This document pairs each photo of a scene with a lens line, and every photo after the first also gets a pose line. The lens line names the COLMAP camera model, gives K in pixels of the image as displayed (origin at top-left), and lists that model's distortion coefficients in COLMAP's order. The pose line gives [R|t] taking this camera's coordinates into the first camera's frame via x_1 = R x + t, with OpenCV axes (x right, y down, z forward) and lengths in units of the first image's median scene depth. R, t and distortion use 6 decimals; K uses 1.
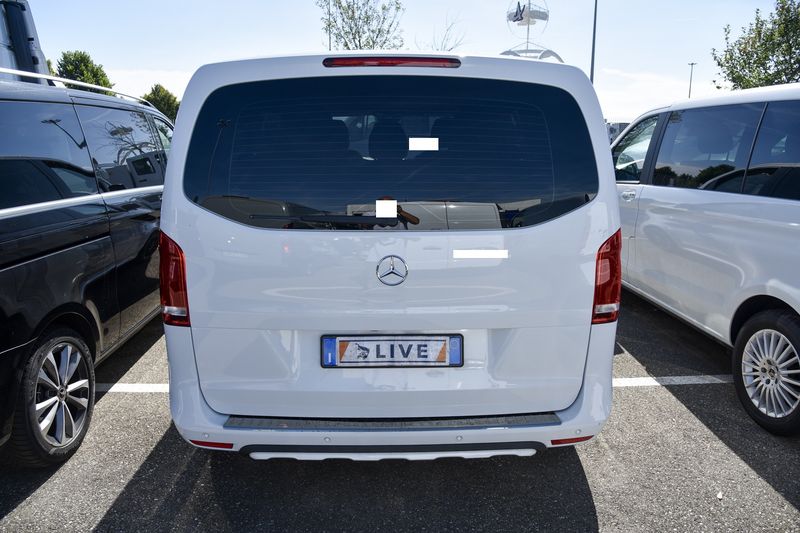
lens RADIAL K [[560.6, 0, 412.2], [0, 560.6, 266.4], [0, 0, 1]] dist [-0.091680, 0.049326]
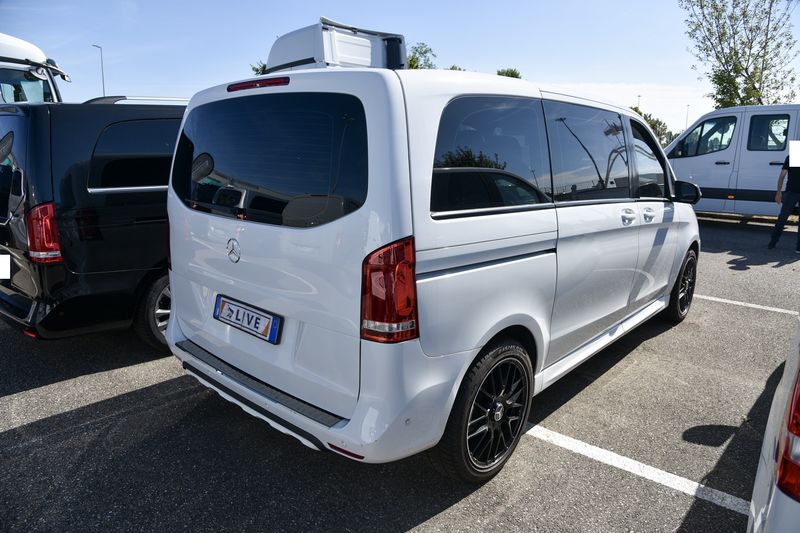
lens RADIAL K [[560.6, 0, 396.9], [0, 560.6, 262.7], [0, 0, 1]] dist [-0.091680, 0.049326]
pose [[0.713374, 0.156837, -0.683007, 1.012095], [-0.173867, 0.983772, 0.044303, -0.079063], [0.678872, 0.087147, 0.729067, 0.320449]]
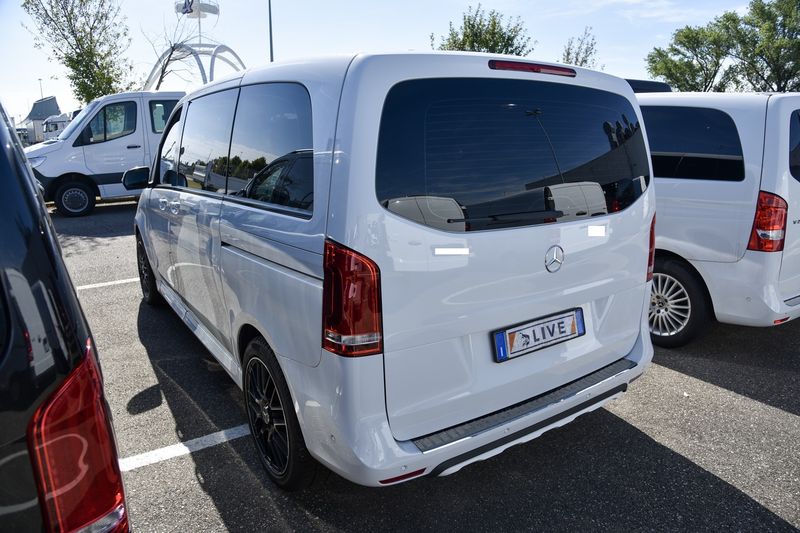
lens RADIAL K [[560.6, 0, 402.8], [0, 560.6, 264.5], [0, 0, 1]] dist [-0.091680, 0.049326]
pose [[0.838069, -0.131536, 0.529470, -0.813895], [0.129616, 0.990718, 0.040961, -0.061011], [-0.529944, 0.034300, 0.847339, 0.216159]]
